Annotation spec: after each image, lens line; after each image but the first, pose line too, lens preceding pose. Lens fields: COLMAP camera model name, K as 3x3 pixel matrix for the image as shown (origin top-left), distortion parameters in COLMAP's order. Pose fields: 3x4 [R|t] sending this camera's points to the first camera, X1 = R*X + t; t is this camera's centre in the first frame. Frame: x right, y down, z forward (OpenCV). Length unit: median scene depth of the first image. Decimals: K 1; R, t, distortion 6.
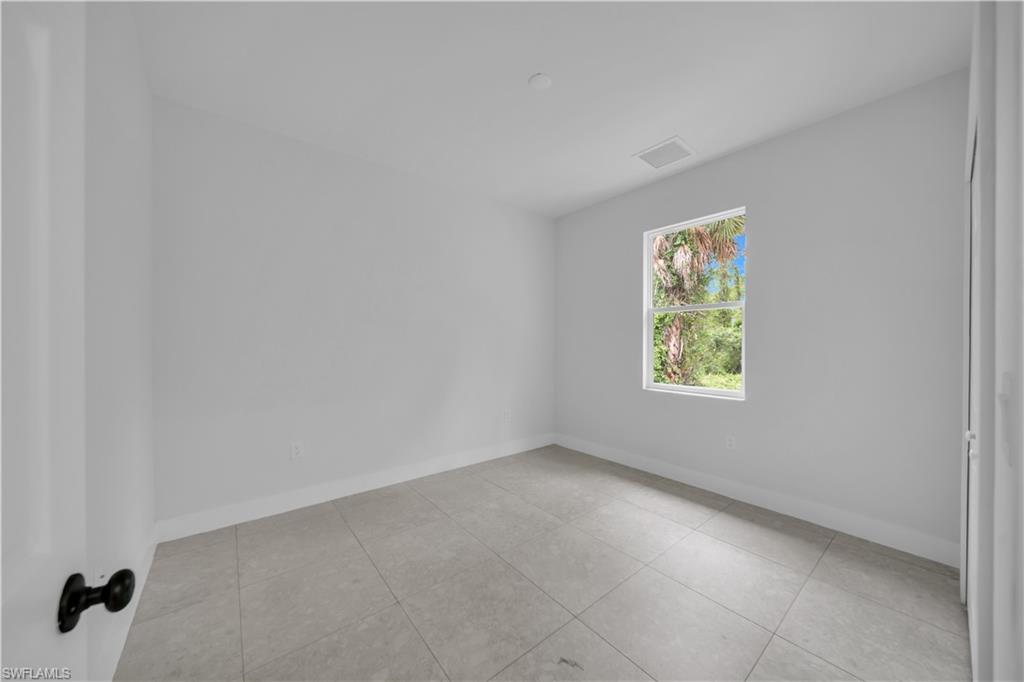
lens RADIAL K [[355.1, 0, 512.1], [0, 355.1, 343.2], [0, 0, 1]] dist [0.001926, -0.001197]
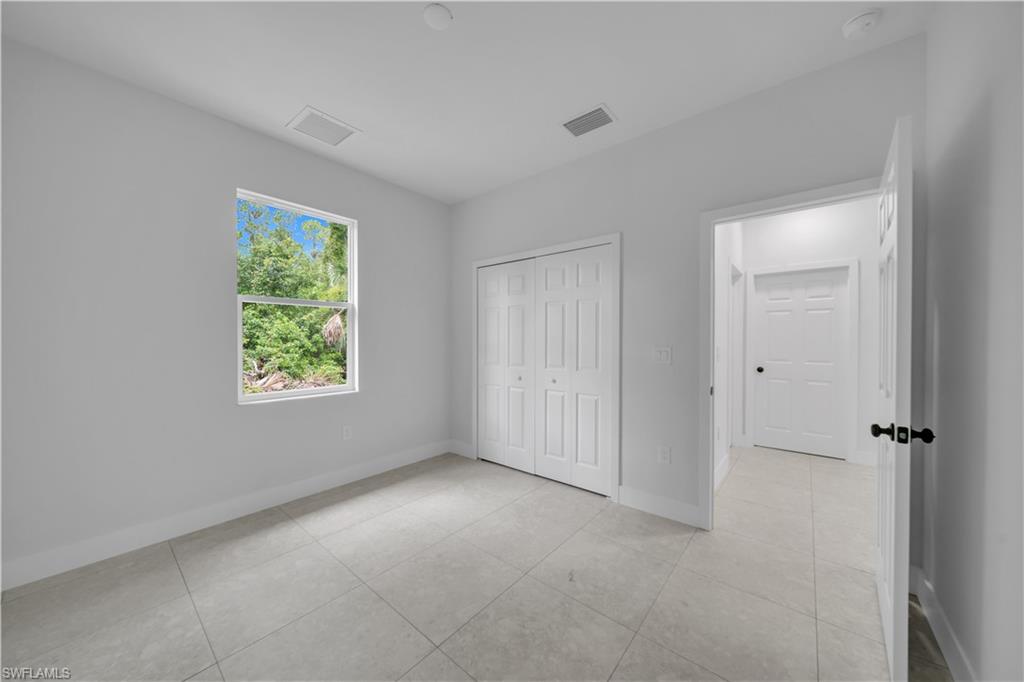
lens RADIAL K [[355.1, 0, 511.7], [0, 355.1, 342.2], [0, 0, 1]] dist [0.001926, -0.001197]
pose [[-0.199951, -0.008100, 0.979772, -0.676471], [0.001984, 0.999960, 0.008672, -0.005454], [-0.979804, 0.003678, -0.199927, 0.901991]]
